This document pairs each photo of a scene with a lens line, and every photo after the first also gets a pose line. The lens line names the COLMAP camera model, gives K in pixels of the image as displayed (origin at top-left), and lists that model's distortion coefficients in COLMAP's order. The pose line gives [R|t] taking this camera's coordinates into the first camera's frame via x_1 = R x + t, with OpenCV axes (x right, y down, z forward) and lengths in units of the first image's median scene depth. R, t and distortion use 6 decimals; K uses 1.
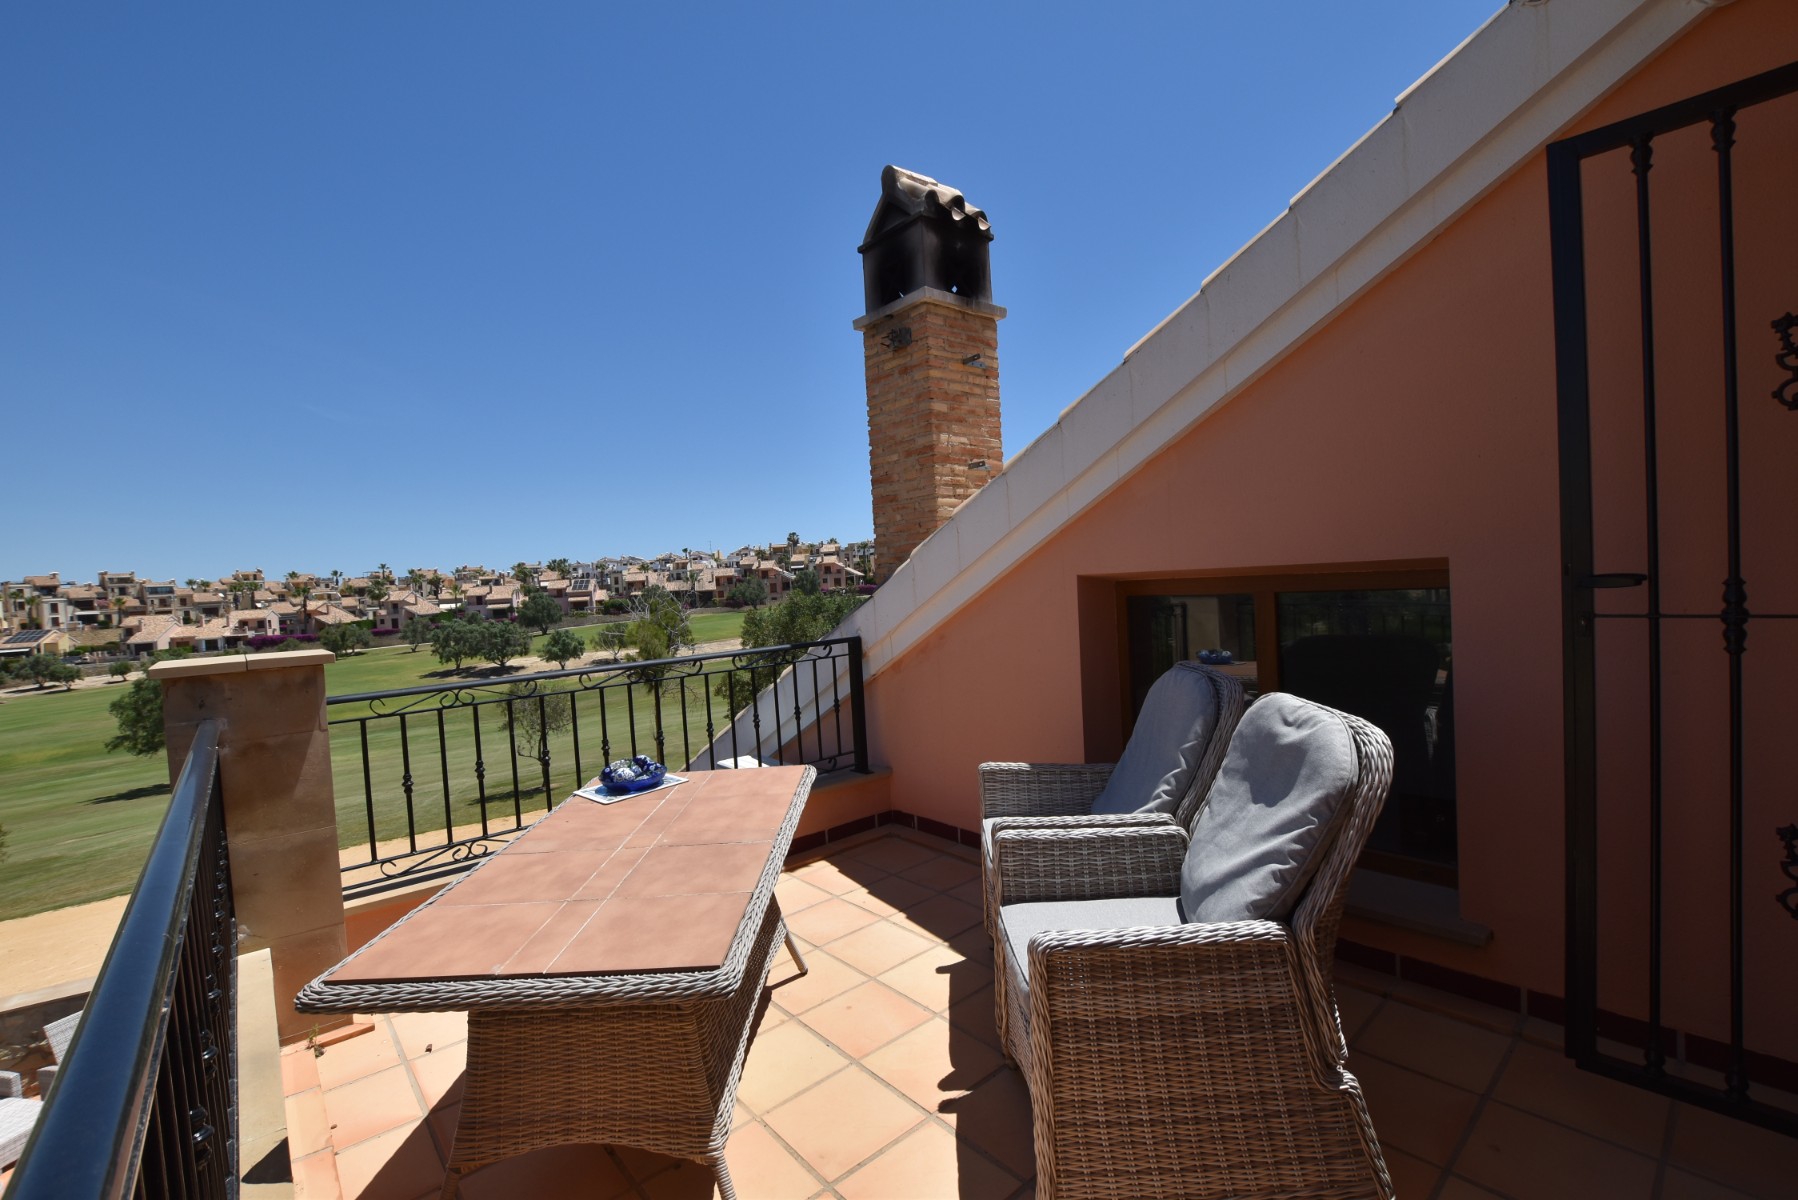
lens RADIAL K [[793.4, 0, 902.8], [0, 793.4, 598.7], [0, 0, 1]] dist [-0.036411, 0.007107]
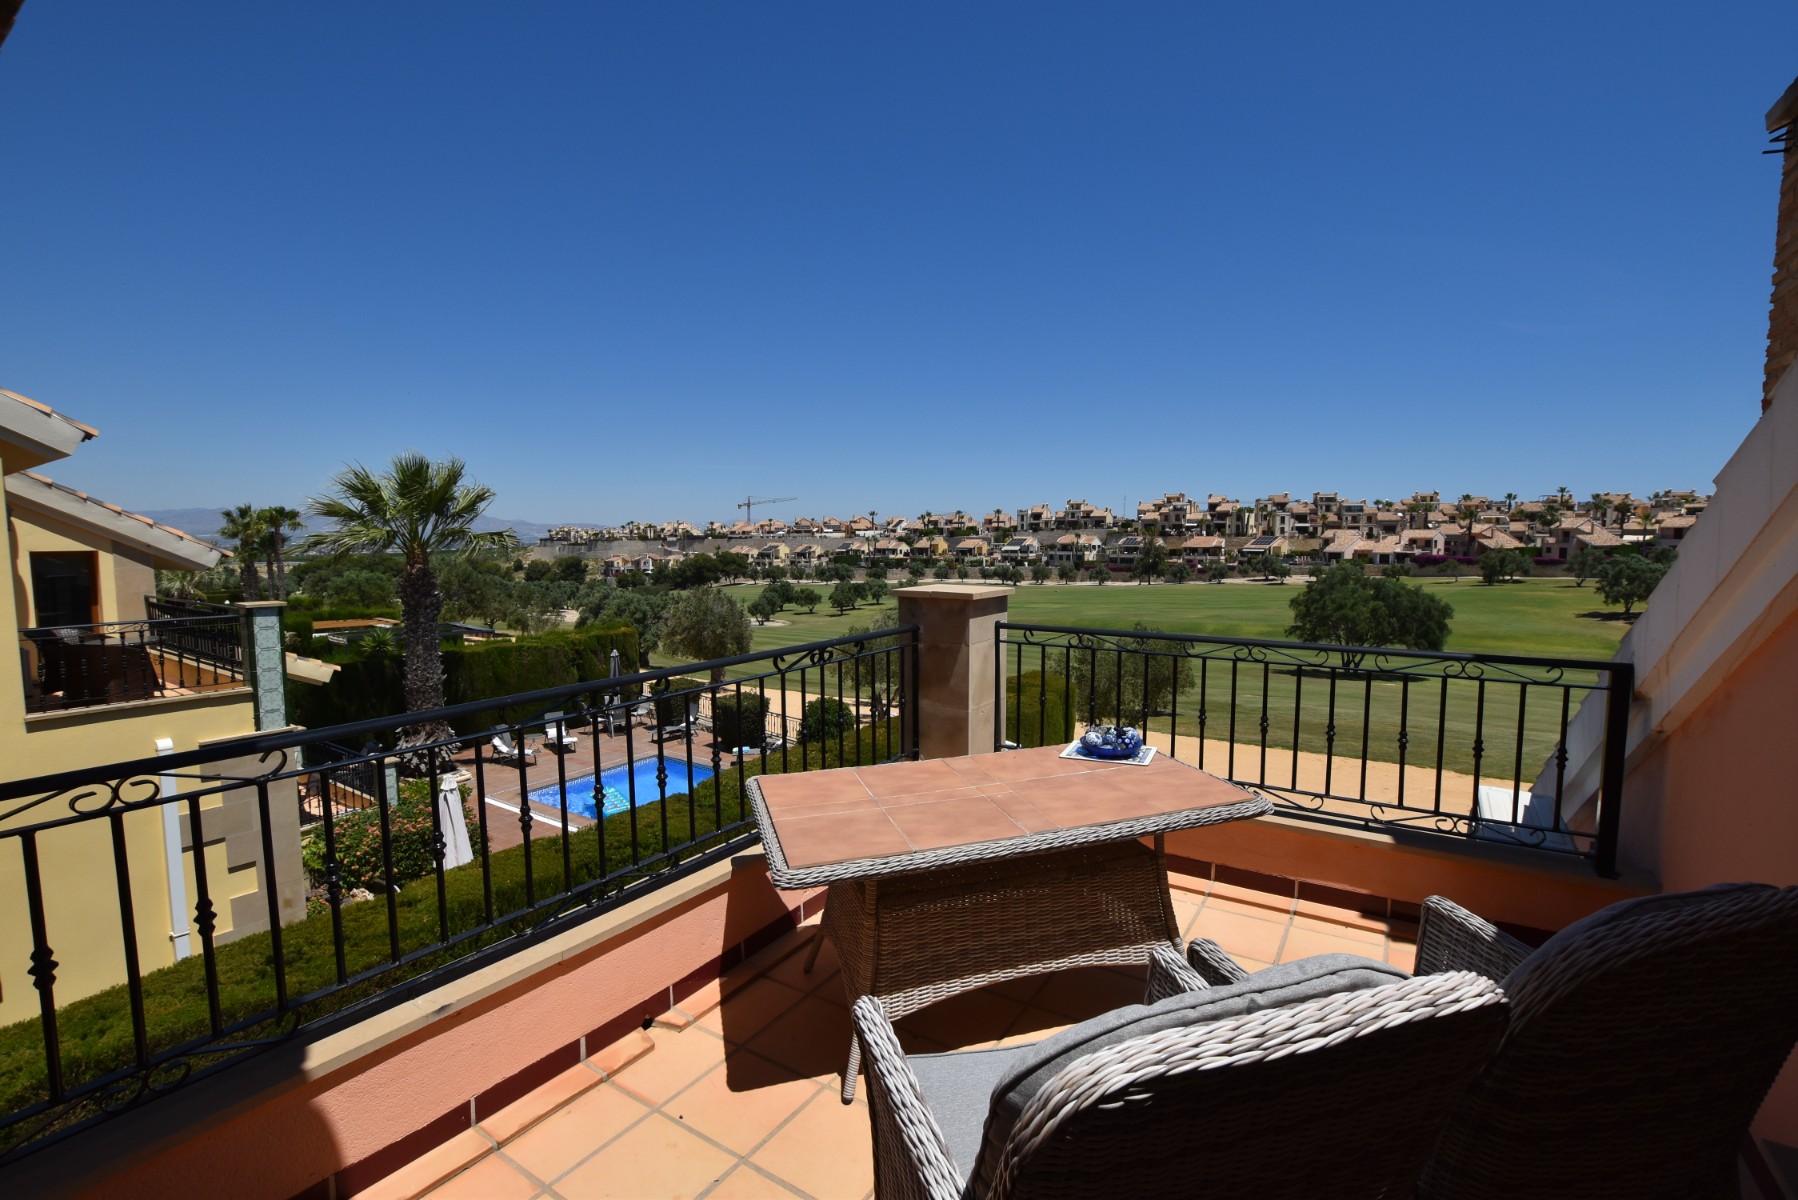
lens RADIAL K [[793.4, 0, 903.3], [0, 793.4, 603.4], [0, 0, 1]] dist [-0.036411, 0.007107]
pose [[0.274719, 0.140514, -0.951202, 0.011930], [-0.039955, 0.990078, 0.134718, -0.001955], [0.960694, 0.000996, 0.277607, 0.009291]]
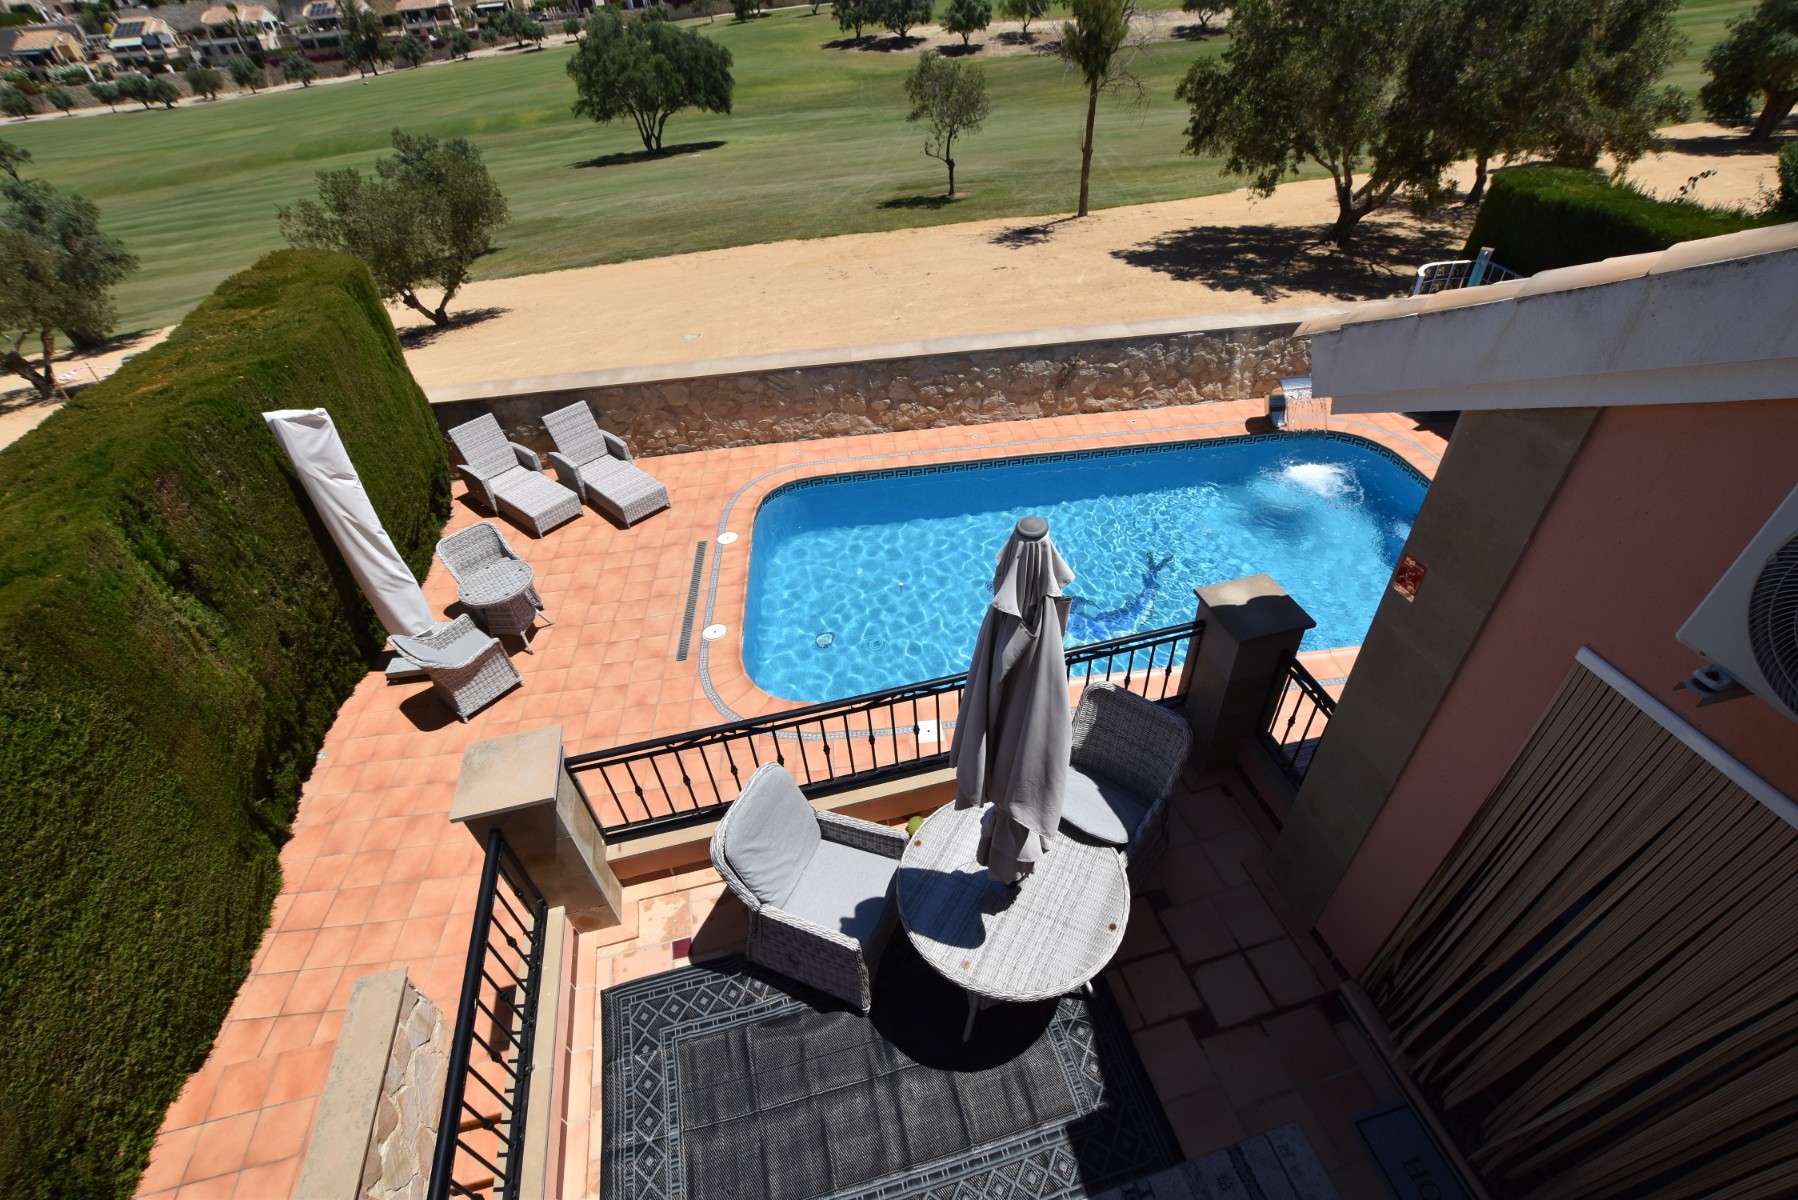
lens RADIAL K [[793.4, 0, 902.6], [0, 793.4, 602.4], [0, 0, 1]] dist [-0.036411, 0.007107]
pose [[0.892543, 0.295610, -0.340560, -0.016244], [-0.006062, 0.762981, 0.646392, 0.003264], [0.450921, -0.574869, 0.682786, 0.023671]]
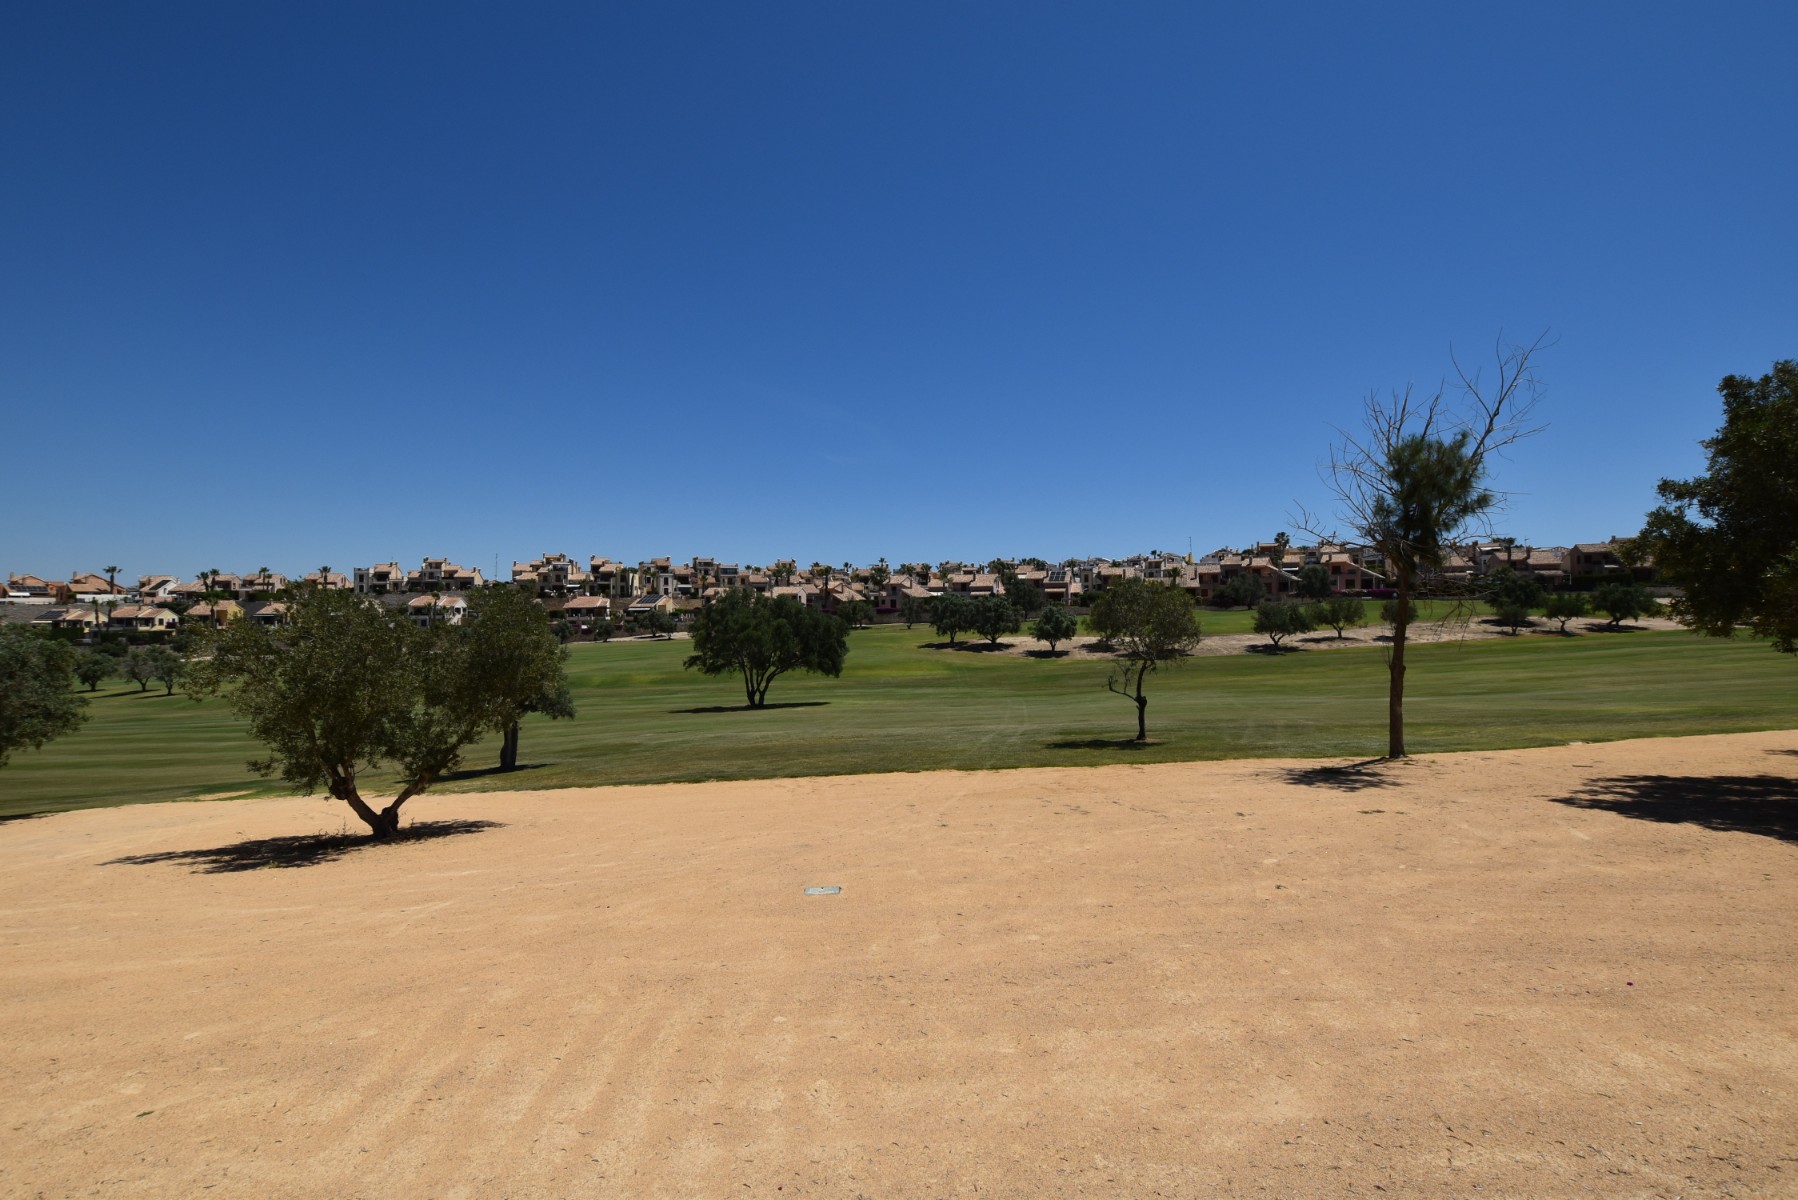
lens RADIAL K [[793.4, 0, 898.1], [0, 793.4, 601.8], [0, 0, 1]] dist [-0.036411, 0.007107]
pose [[0.848862, 0.044166, -0.526767, -0.078590], [-0.052979, 0.998594, -0.001649, 0.037031], [0.525954, 0.029308, 0.850008, 0.082466]]
